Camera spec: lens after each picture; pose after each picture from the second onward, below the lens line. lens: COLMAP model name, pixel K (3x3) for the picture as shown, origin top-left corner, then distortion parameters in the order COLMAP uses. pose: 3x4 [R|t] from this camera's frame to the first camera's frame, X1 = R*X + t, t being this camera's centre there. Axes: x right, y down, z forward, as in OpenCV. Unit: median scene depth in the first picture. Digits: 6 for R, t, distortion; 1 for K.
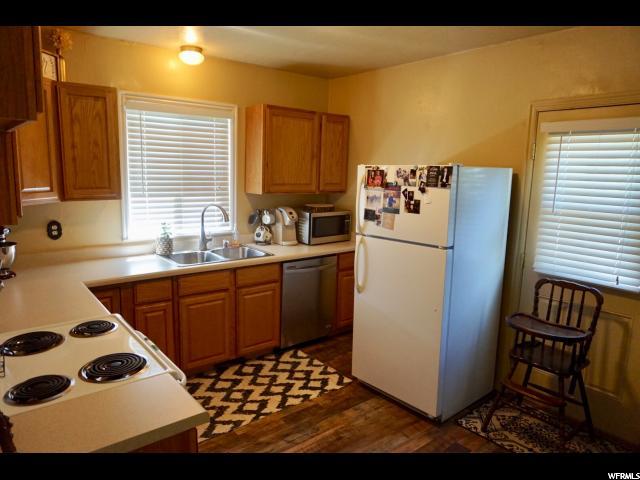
lens RADIAL K [[432.2, 0, 320.0], [0, 432.2, 240.0], [0, 0, 1]] dist [0.003970, 0.001621]
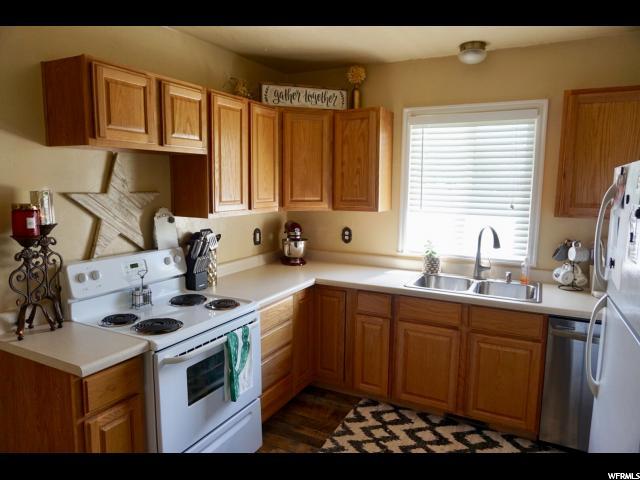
lens RADIAL K [[461.7, 0, 320.0], [0, 461.7, 240.0], [0, 0, 1]] dist [0.009577, 0.004161]
pose [[0.408450, 0.099067, -0.907389, 0.496515], [-0.150737, 0.987765, 0.039990, -0.049126], [0.900248, 0.120444, 0.418386, 0.408364]]
